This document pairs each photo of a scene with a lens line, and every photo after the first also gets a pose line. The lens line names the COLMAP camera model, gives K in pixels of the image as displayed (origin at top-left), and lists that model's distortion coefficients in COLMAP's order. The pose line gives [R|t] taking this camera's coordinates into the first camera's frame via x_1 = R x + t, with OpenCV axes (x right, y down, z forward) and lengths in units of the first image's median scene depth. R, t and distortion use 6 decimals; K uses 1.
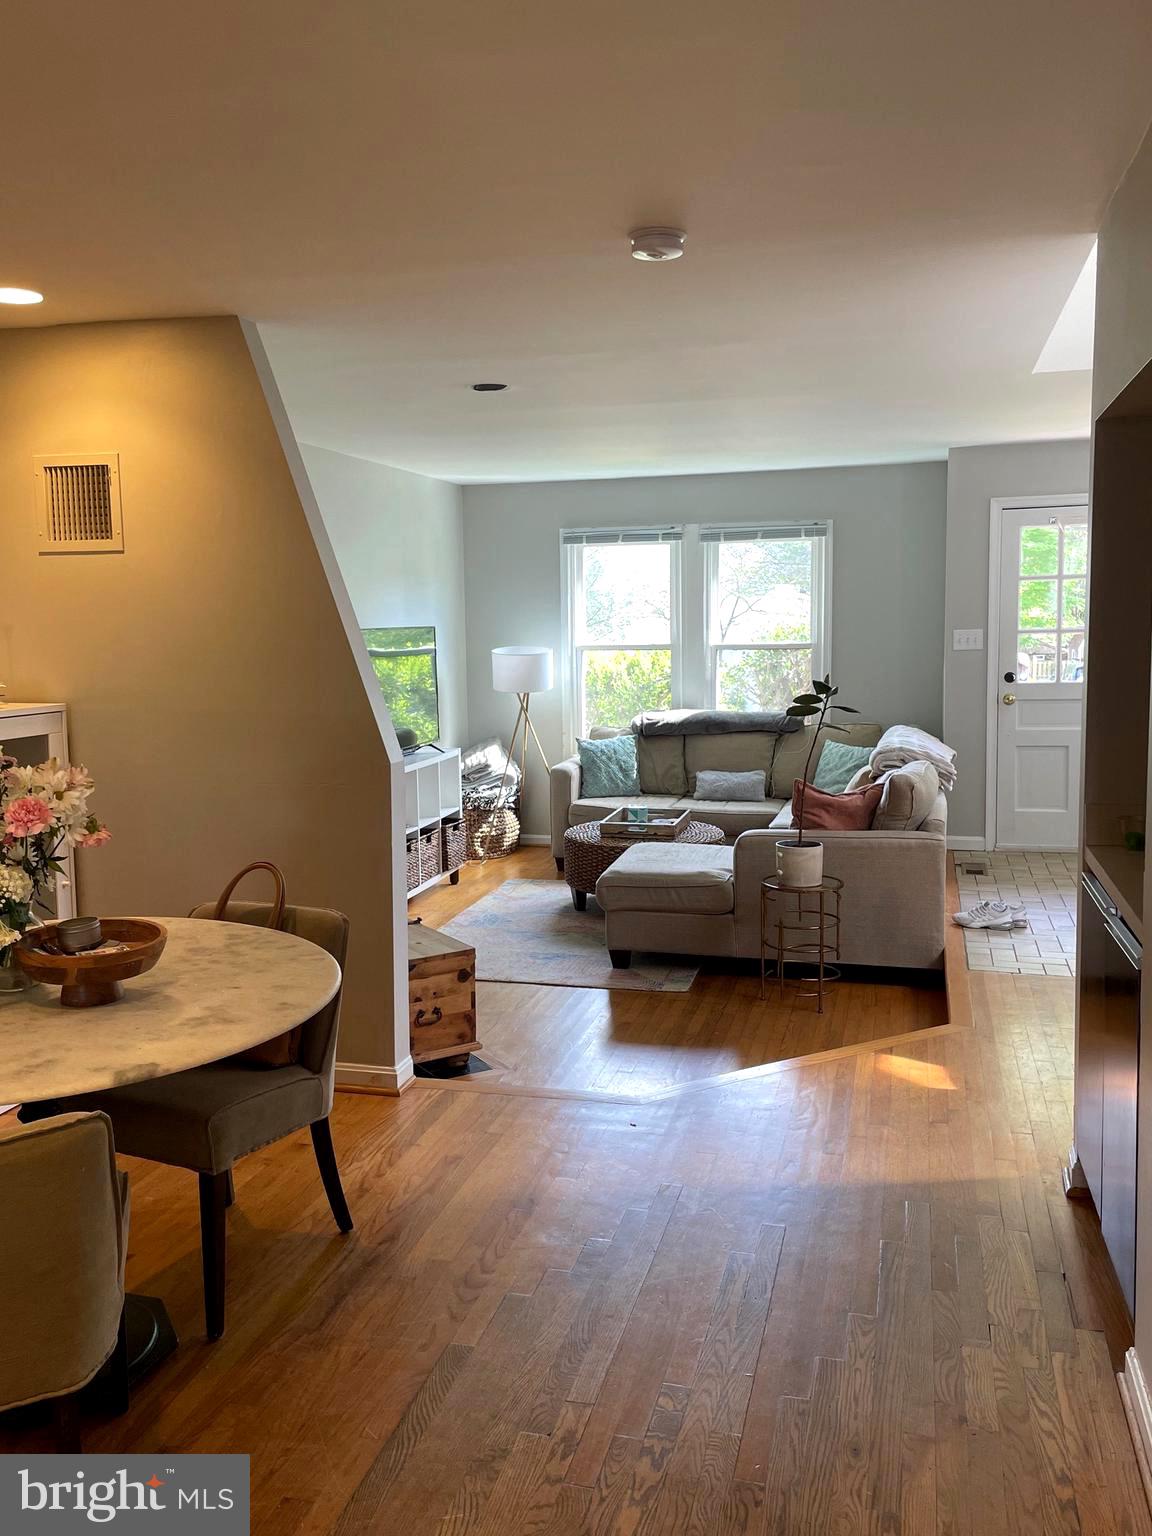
lens RADIAL K [[1321.4, 0, 574.1], [0, 1321.4, 762.9], [0, 0, 1]] dist [0.080844, -0.111530]
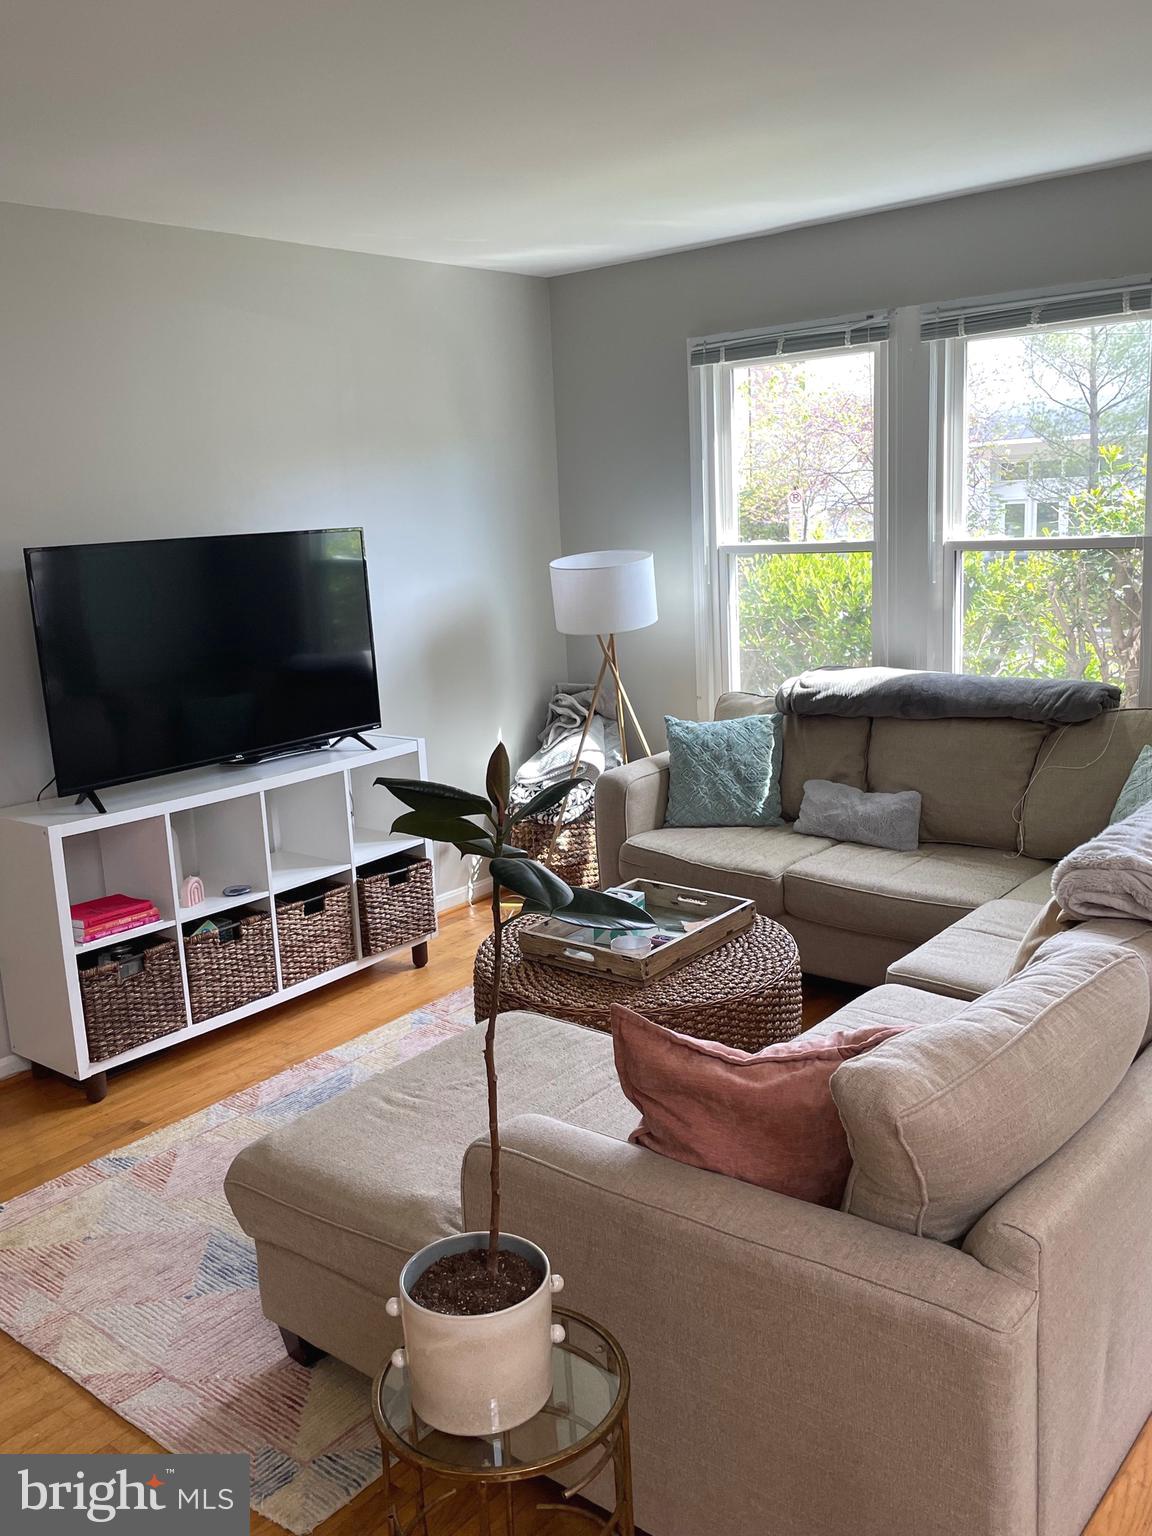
lens RADIAL K [[1321.4, 0, 570.1], [0, 1321.4, 769.6], [0, 0, 1]] dist [0.080844, -0.111530]
pose [[0.907816, 0.055778, -0.415644, 0.197929], [-0.012022, 0.994169, 0.107156, -0.056197], [0.419197, -0.092281, 0.903193, 0.466718]]
